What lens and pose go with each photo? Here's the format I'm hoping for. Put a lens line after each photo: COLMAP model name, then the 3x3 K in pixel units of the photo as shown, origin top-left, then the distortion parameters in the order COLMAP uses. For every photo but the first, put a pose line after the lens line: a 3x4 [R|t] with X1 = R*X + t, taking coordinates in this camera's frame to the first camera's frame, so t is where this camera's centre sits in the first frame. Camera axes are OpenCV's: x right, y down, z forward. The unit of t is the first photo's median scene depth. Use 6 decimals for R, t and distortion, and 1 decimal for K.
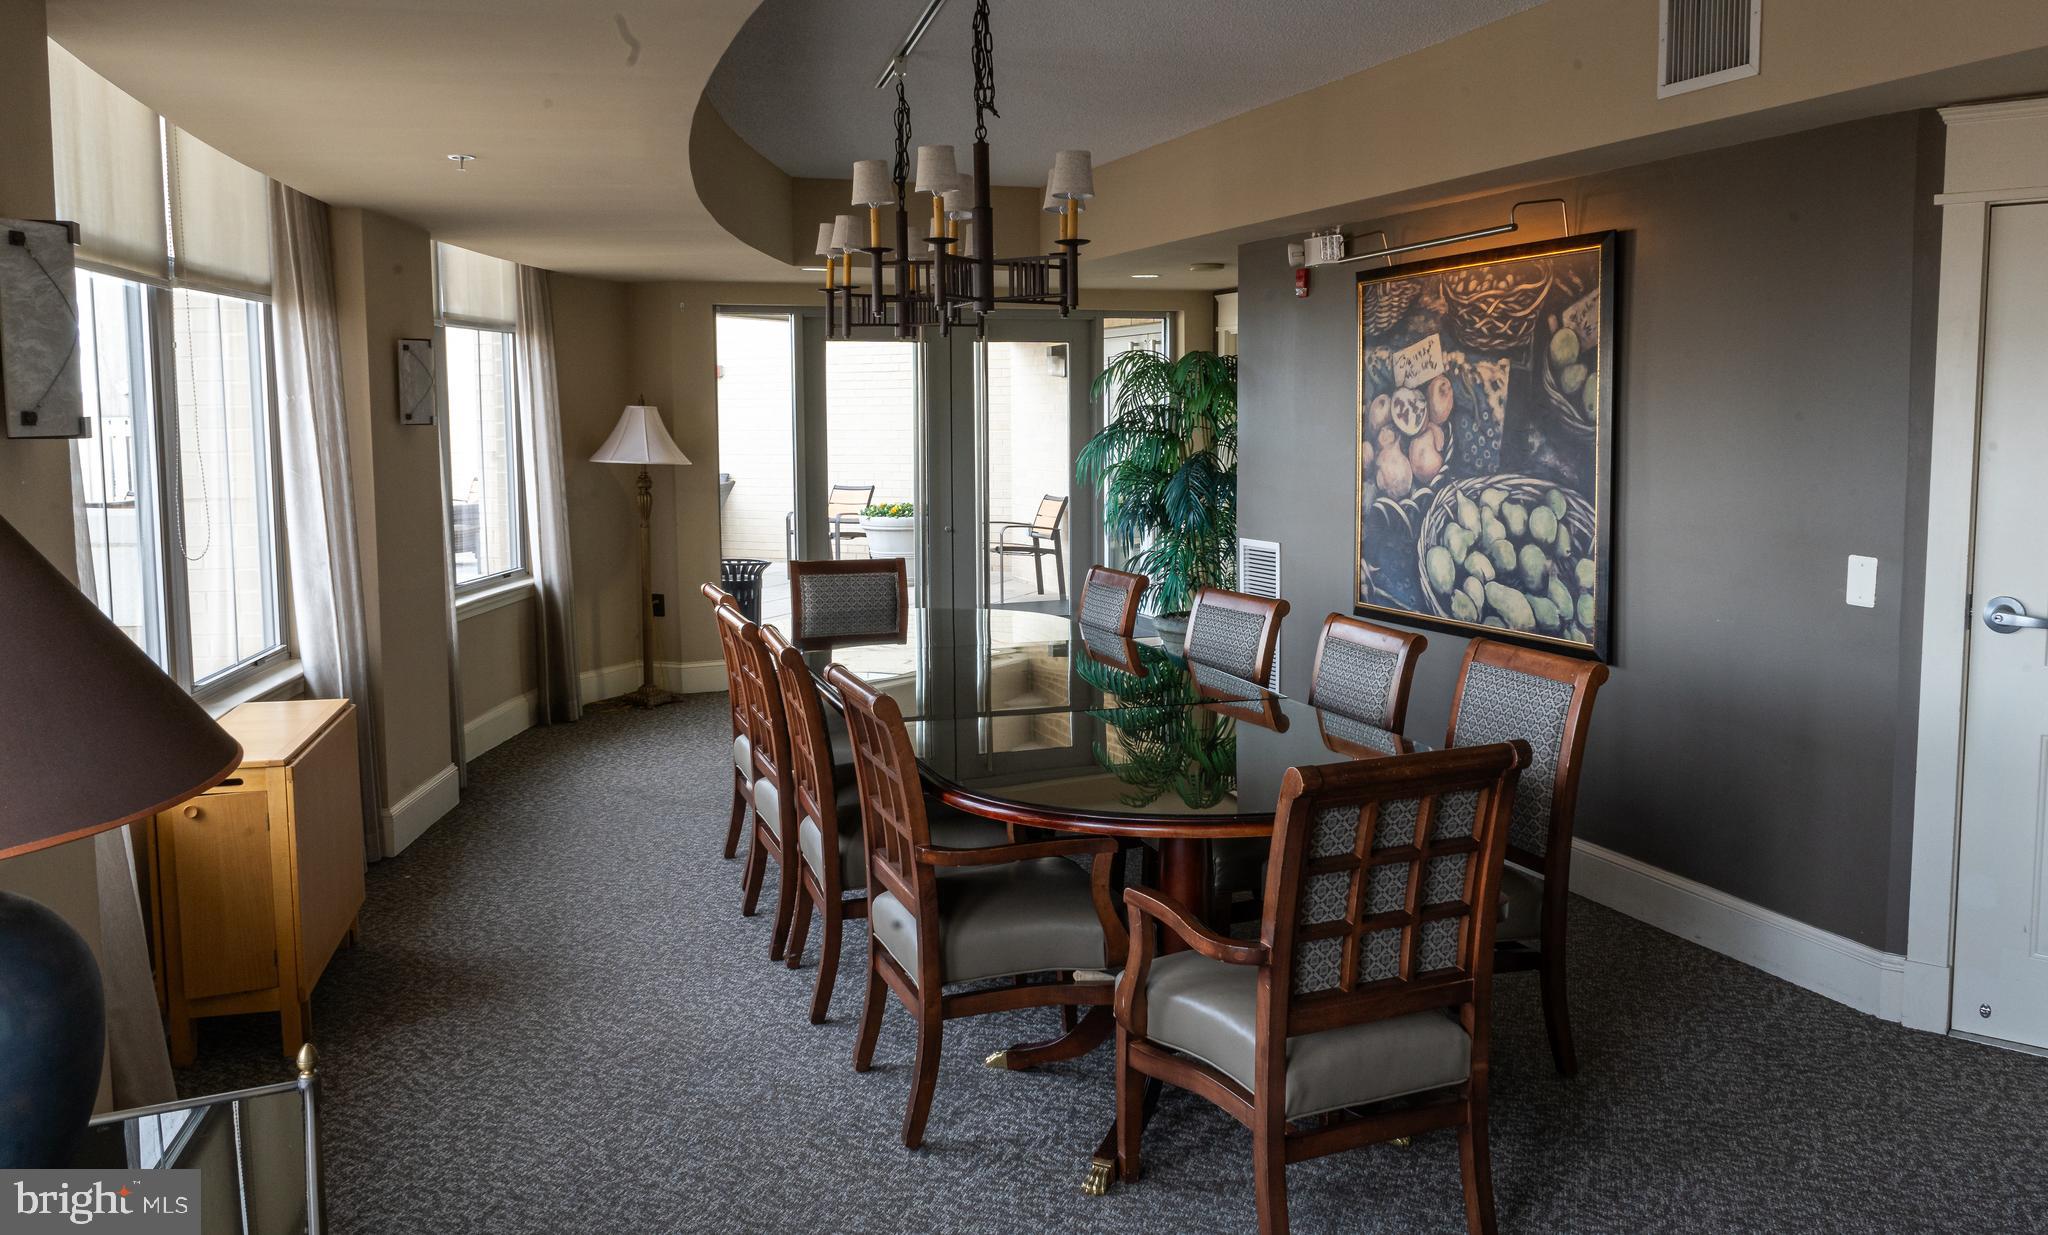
lens RADIAL K [[1824.1, 0, 1023.1], [0, 1824.1, 615.4], [0, 0, 1]] dist [0.004141, 0.001478]
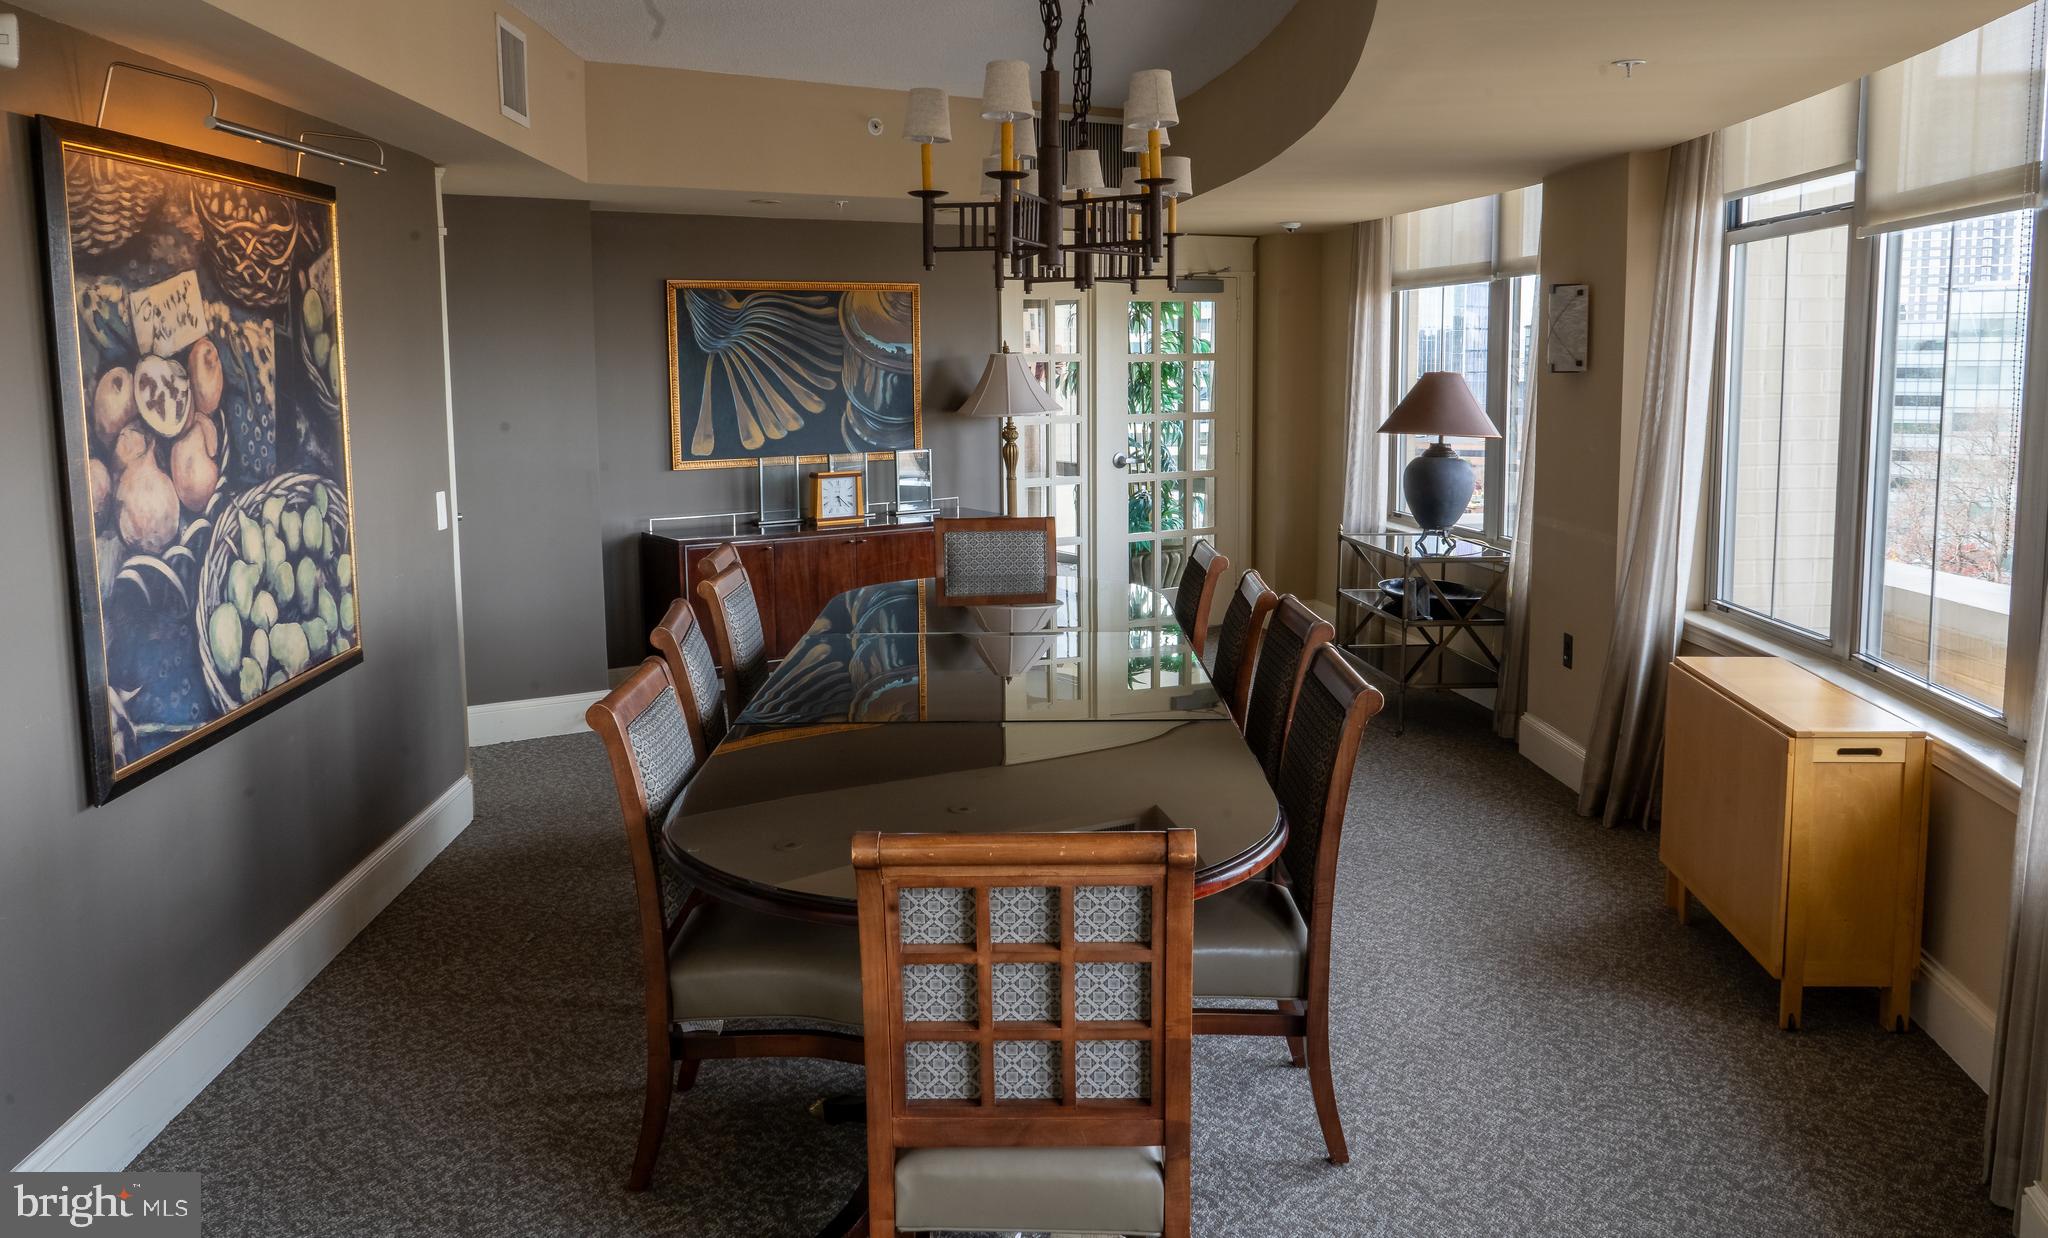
lens RADIAL K [[1824.1, 0, 1024.0], [0, 1824.1, 620.6], [0, 0, 1]] dist [0.004141, 0.001478]
pose [[-0.961925, -0.023428, 0.272307, -0.223742], [0.047275, 0.967040, 0.250196, -0.183680], [-0.269194, 0.253543, -0.929113, 1.554582]]
